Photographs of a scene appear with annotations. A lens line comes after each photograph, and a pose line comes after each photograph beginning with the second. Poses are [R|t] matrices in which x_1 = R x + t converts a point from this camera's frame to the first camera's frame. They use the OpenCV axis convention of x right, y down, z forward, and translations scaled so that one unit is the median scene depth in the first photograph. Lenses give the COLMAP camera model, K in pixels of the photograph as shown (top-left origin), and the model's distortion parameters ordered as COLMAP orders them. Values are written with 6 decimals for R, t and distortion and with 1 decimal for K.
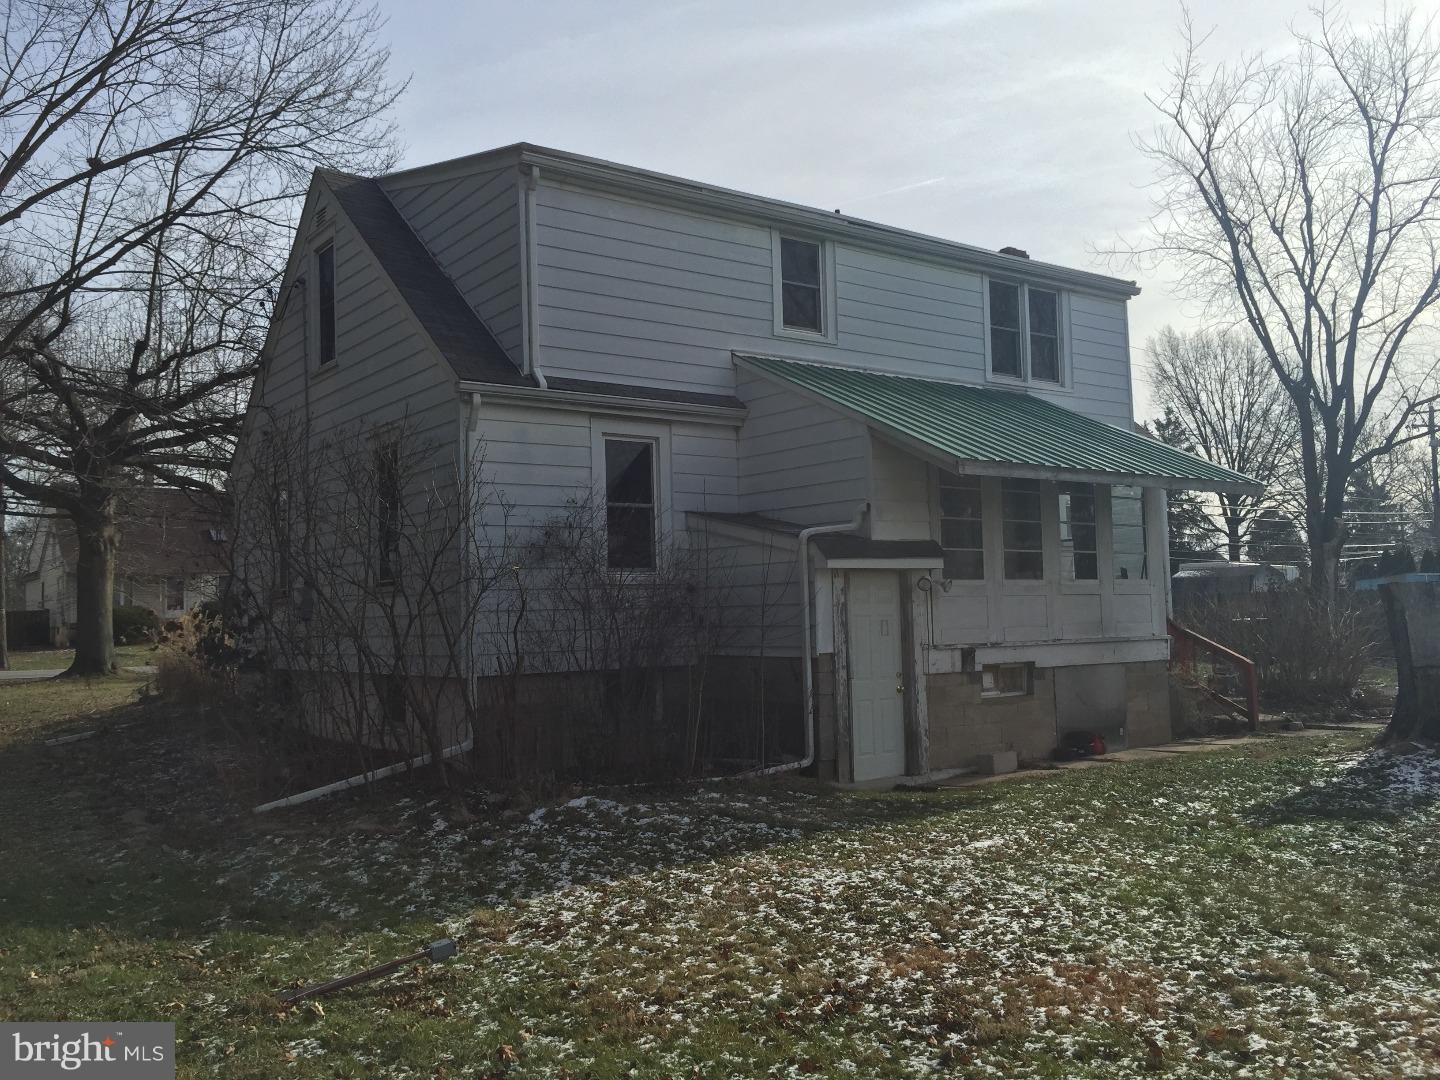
lens RADIAL K [[1230.1, 0, 720.0], [0, 1230.1, 540.0], [0, 0, 1]] dist [0.075894, 0.002381]
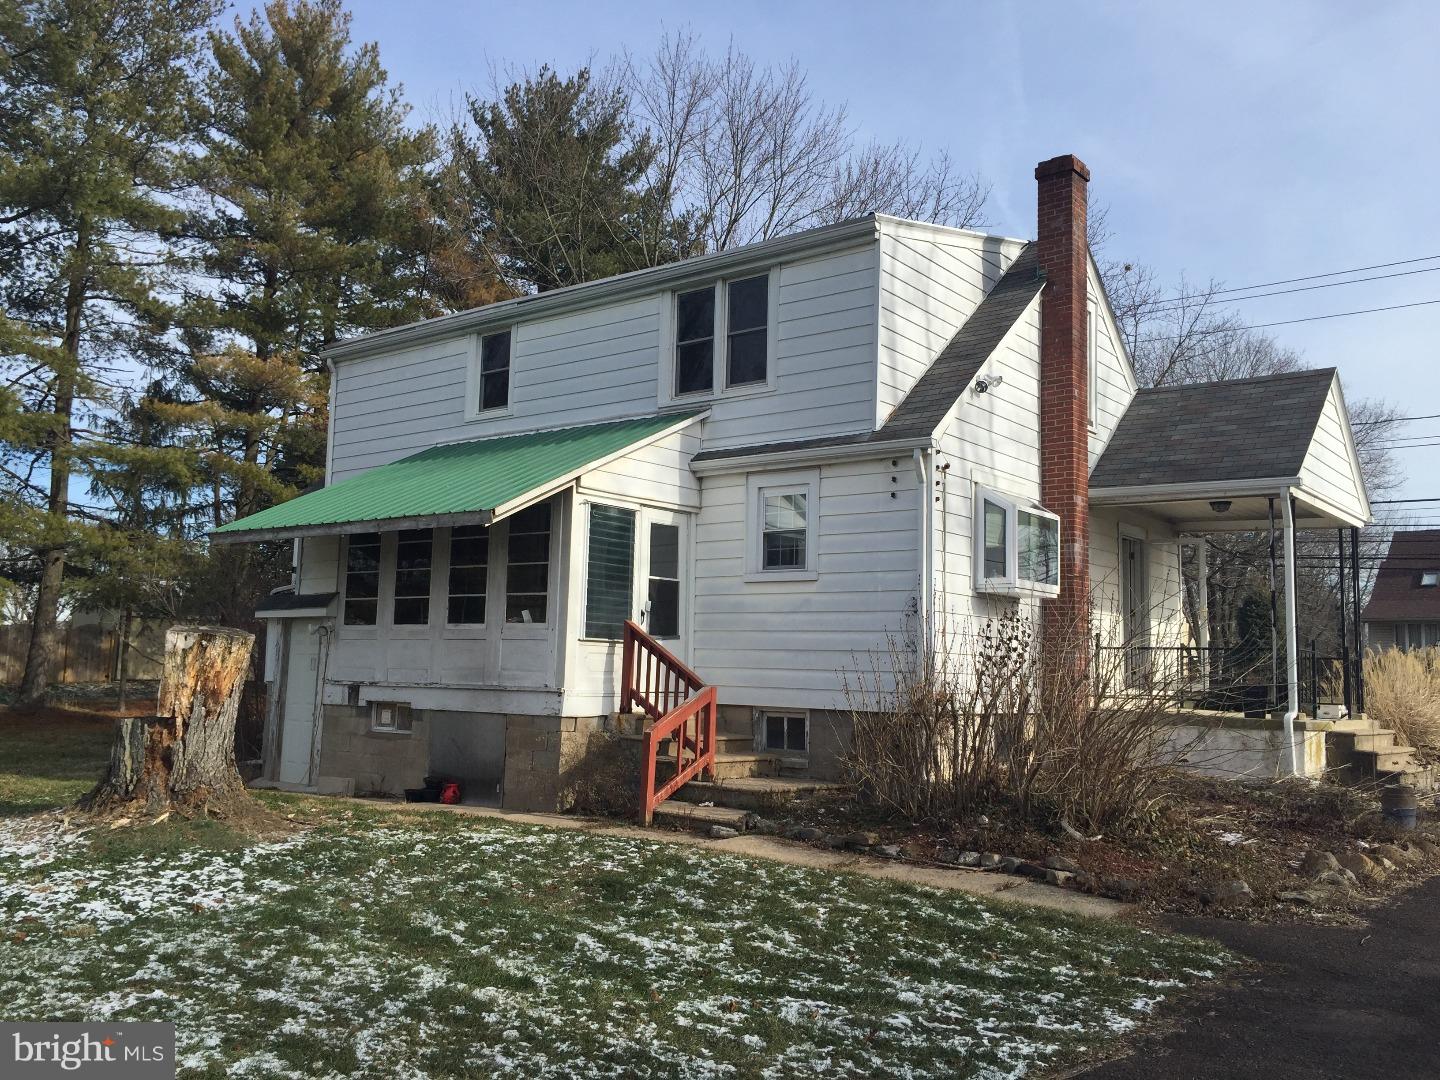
lens RADIAL K [[1230.1, 0, 720.0], [0, 1230.1, 540.0], [0, 0, 1]] dist [0.075894, 0.002381]
pose [[0.264525, -0.068484, -0.961944, 1.363588], [0.036908, 0.997464, -0.060863, 0.034484], [0.963672, -0.019404, 0.266382, 0.988539]]
